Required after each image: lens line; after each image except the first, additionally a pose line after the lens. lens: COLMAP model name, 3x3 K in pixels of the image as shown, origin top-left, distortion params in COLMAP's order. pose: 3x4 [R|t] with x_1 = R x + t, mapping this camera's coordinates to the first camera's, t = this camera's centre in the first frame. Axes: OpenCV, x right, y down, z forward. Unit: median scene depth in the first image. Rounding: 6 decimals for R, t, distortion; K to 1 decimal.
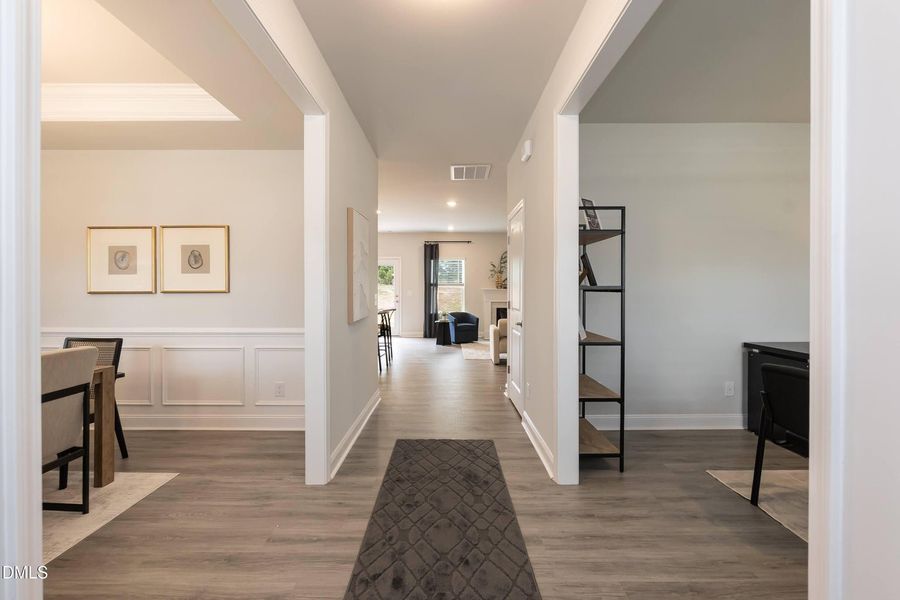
lens RADIAL K [[390.0, 0, 448.0], [0, 390.0, 292.7], [0, 0, 1]] dist [-0.000713, -0.000239]
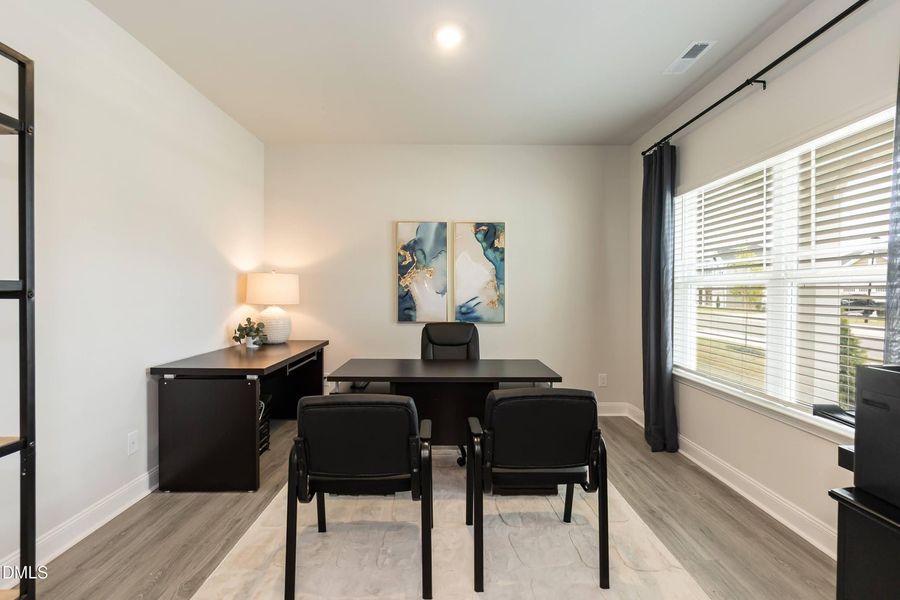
lens RADIAL K [[390.0, 0, 445.9], [0, 390.0, 298.0], [0, 0, 1]] dist [-0.000713, -0.000239]
pose [[0.008014, -0.013742, 0.999873, 0.071647], [0.000542, 0.999905, 0.013738, -0.006257], [-0.999968, 0.000432, 0.008020, 0.469930]]
